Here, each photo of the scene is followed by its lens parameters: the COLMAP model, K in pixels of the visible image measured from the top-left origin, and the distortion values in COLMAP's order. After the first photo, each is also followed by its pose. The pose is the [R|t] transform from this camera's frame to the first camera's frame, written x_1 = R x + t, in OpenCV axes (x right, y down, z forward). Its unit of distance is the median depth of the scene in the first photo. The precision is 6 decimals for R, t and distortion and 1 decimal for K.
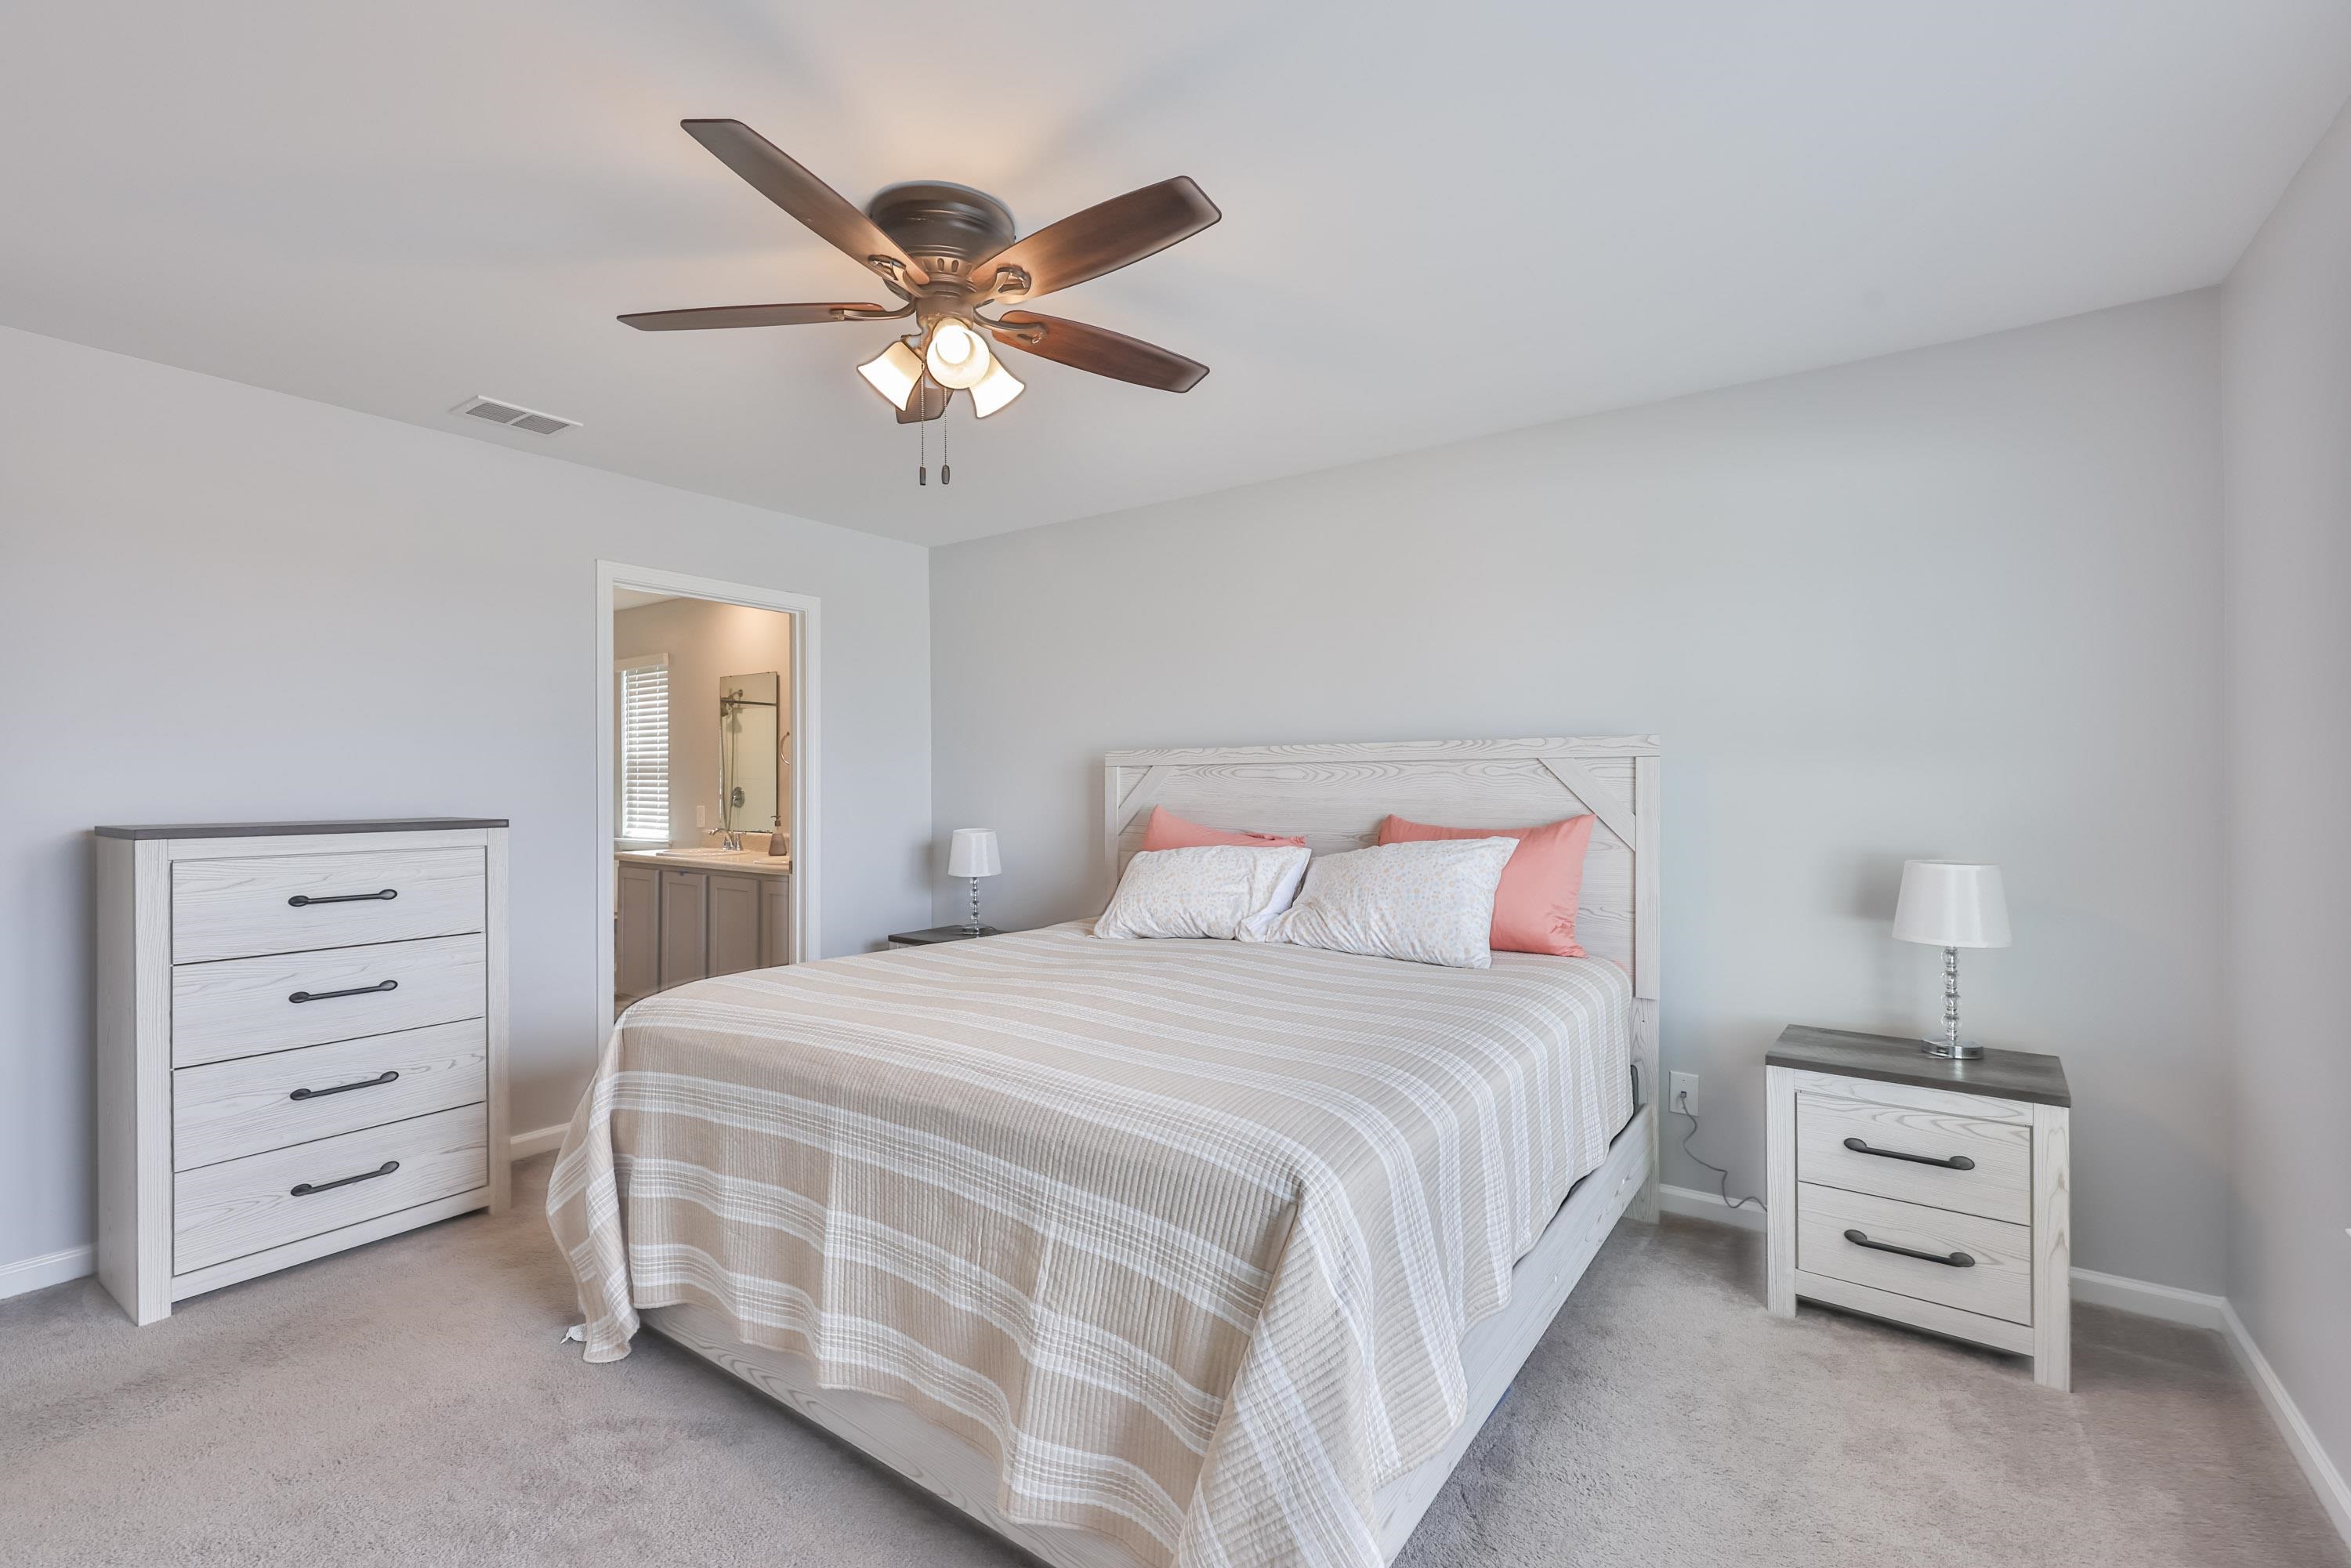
lens RADIAL K [[1020.3, 0, 1218.0], [0, 1020.3, 784.9], [0, 0, 1]] dist [0.000471, 0.000049]
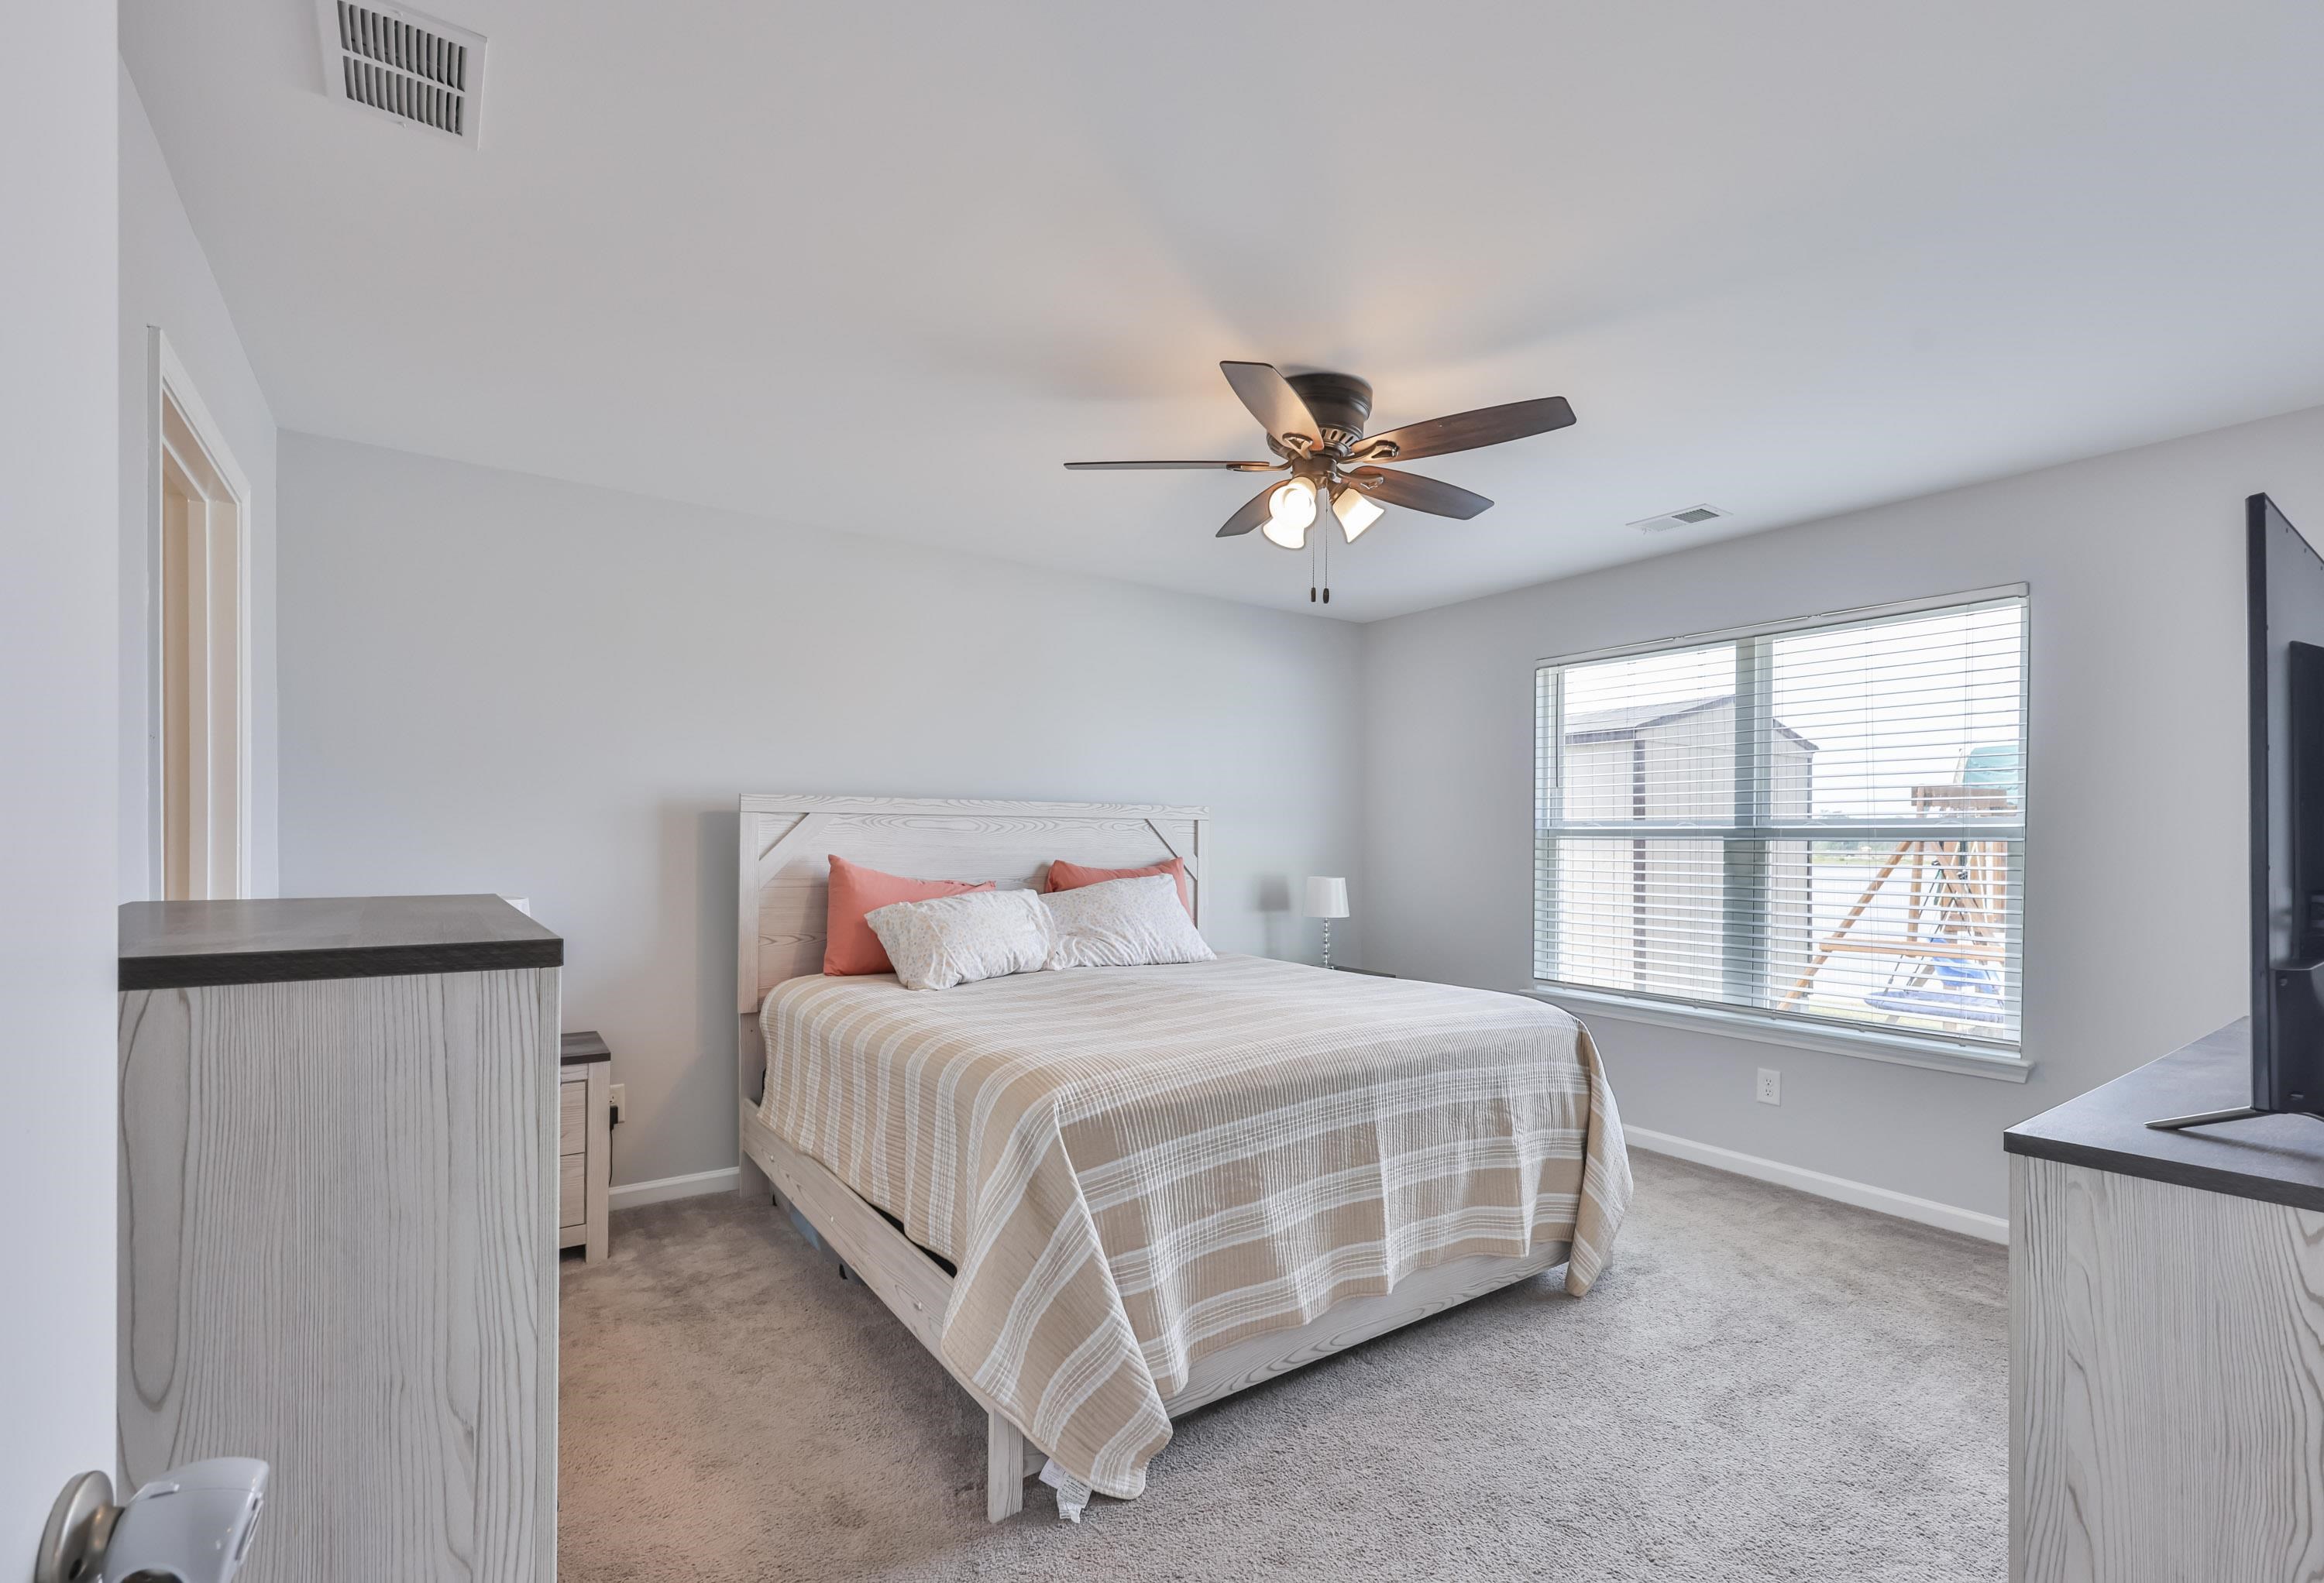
lens RADIAL K [[990.1, 0, 1164.0], [0, 990.1, 849.6], [0, 0, 1]] dist [-0.000316, -0.000006]
pose [[0.345591, -0.004304, 0.938375, -1.095947], [-0.008716, 0.999932, 0.007796, 0.006393], [-0.938345, -0.010873, 0.345530, 0.546267]]
